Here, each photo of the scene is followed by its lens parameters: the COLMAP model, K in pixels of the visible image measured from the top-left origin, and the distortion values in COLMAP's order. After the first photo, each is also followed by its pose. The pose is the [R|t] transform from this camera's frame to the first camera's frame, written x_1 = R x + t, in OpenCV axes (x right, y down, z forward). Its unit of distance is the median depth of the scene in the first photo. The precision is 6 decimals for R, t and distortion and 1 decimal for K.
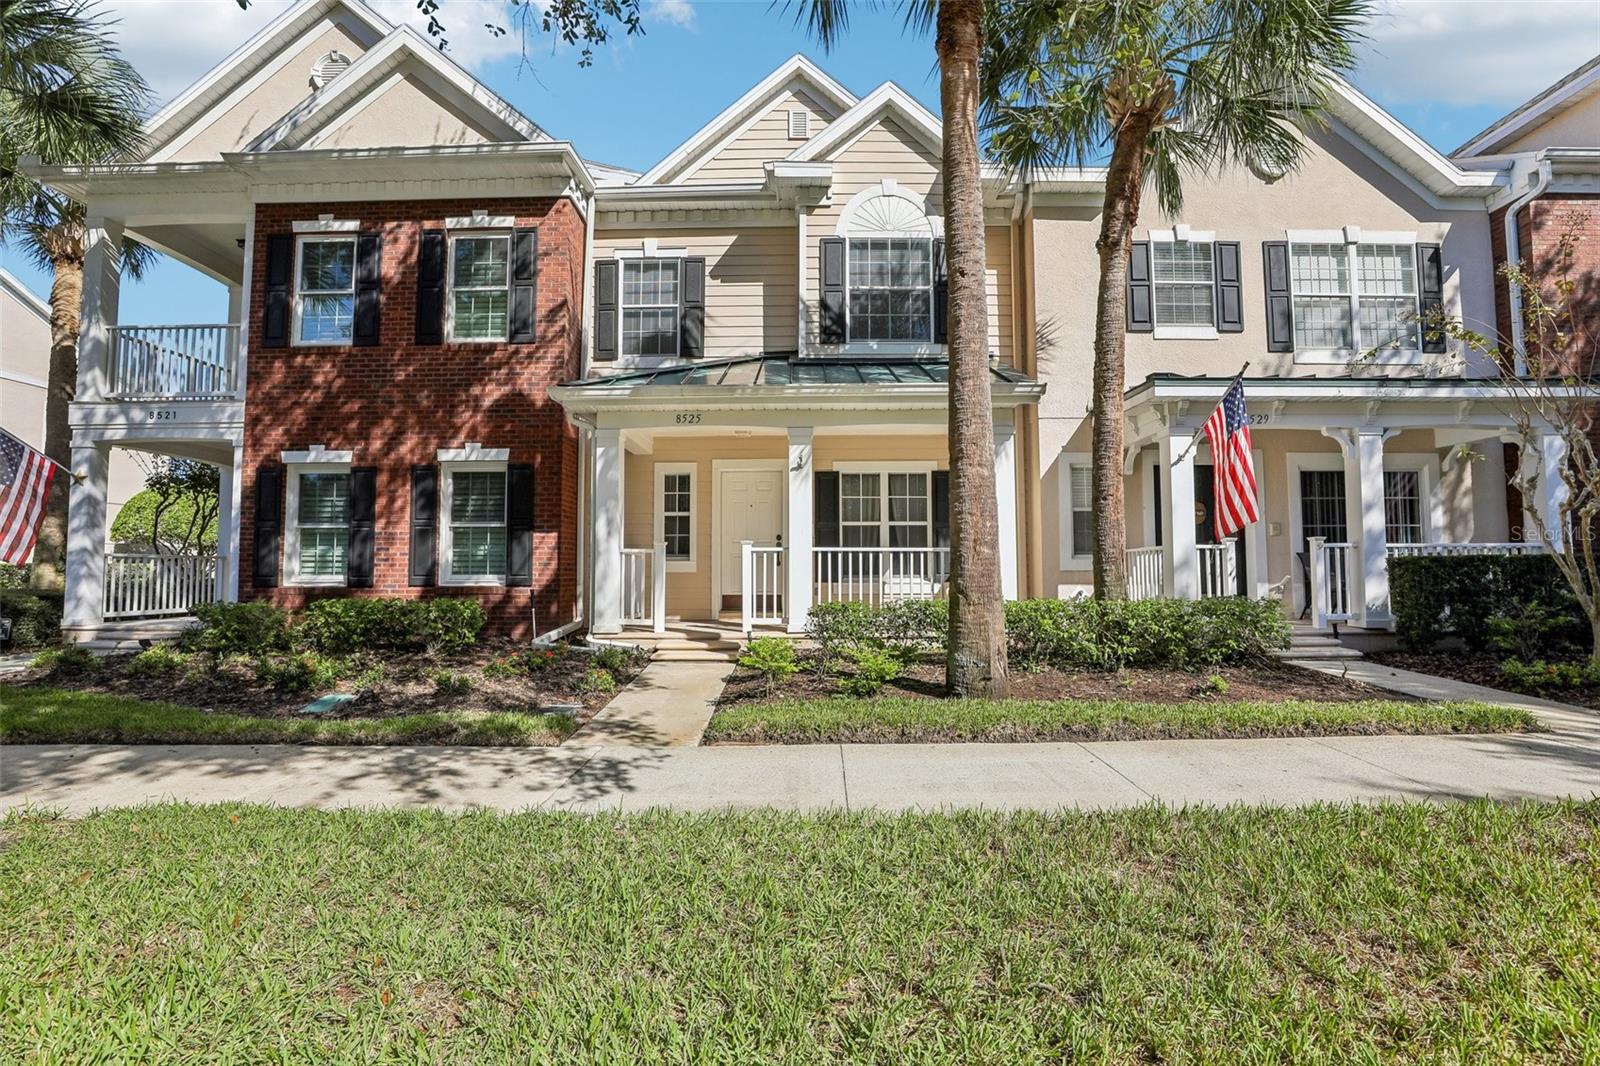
lens RADIAL K [[779.7, 0, 793.1], [0, 779.7, 529.0], [0, 0, 1]] dist [-0.003364, -0.000028]
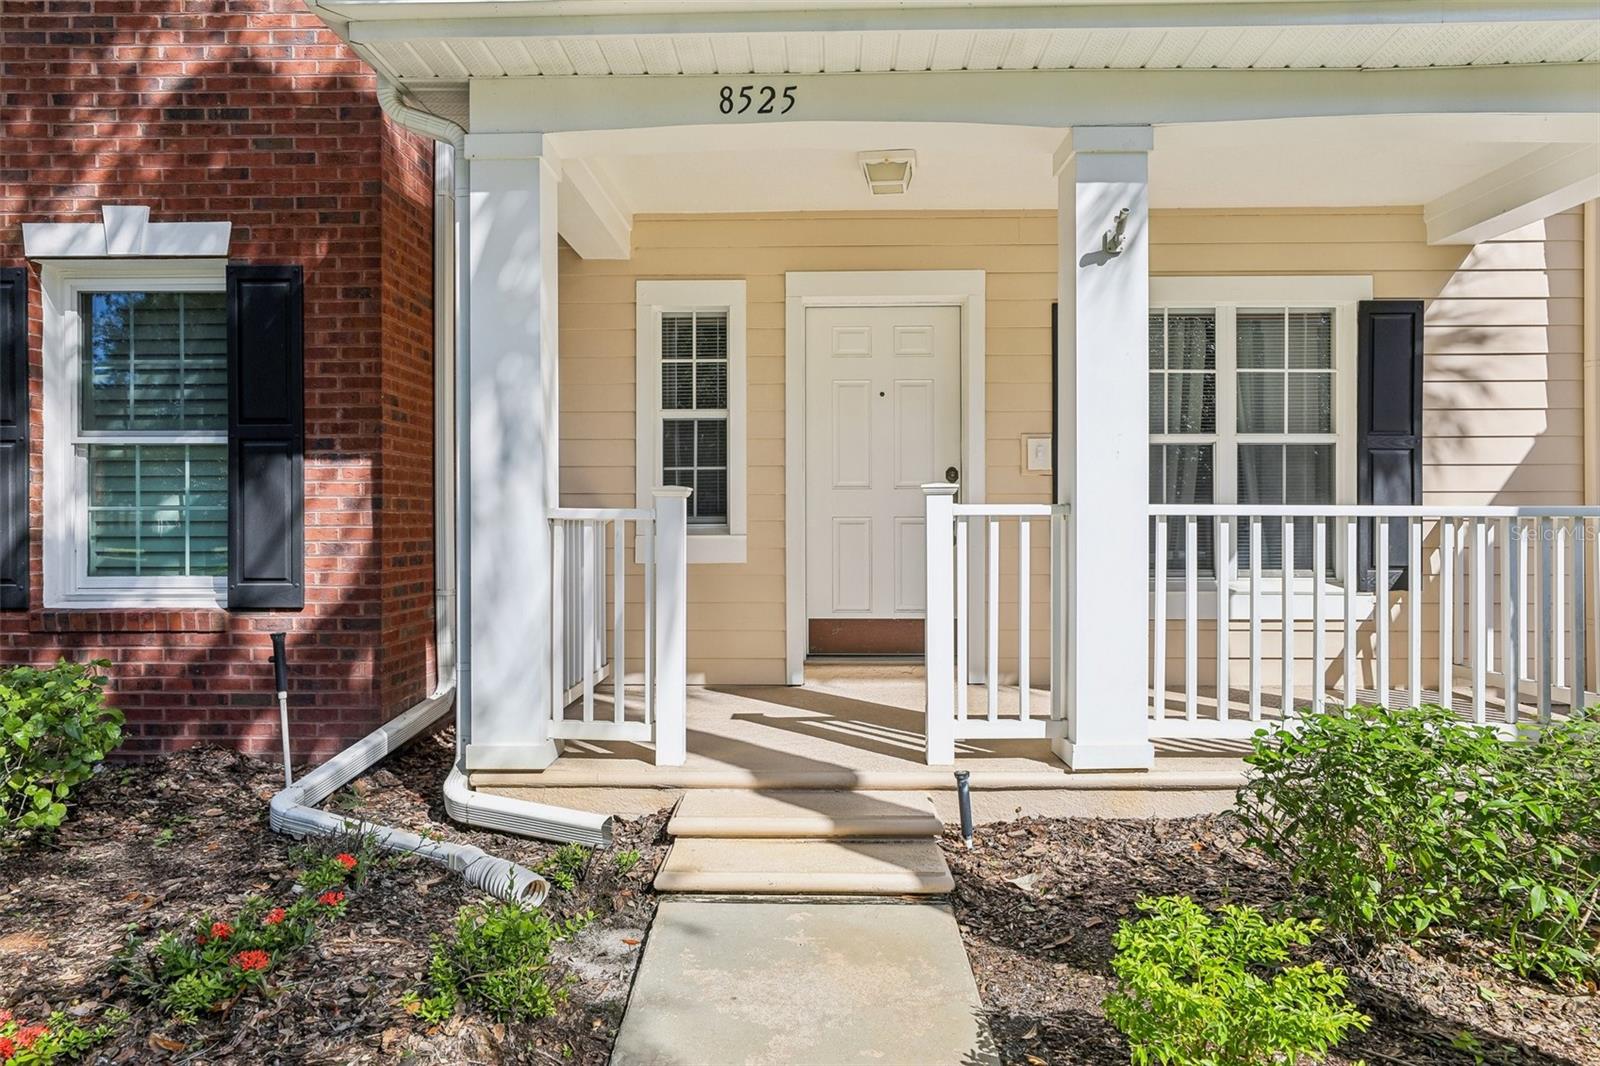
lens RADIAL K [[1082.1, 0, 808.8], [0, 1082.1, 523.5], [0, 0, 1]] dist [0.043672, 0.000334]
pose [[0.999959, 0.001001, 0.008982, -0.104090], [-0.001453, 0.998725, 0.050466, 0.008142], [-0.008920, -0.050477, 0.998685, 0.488748]]
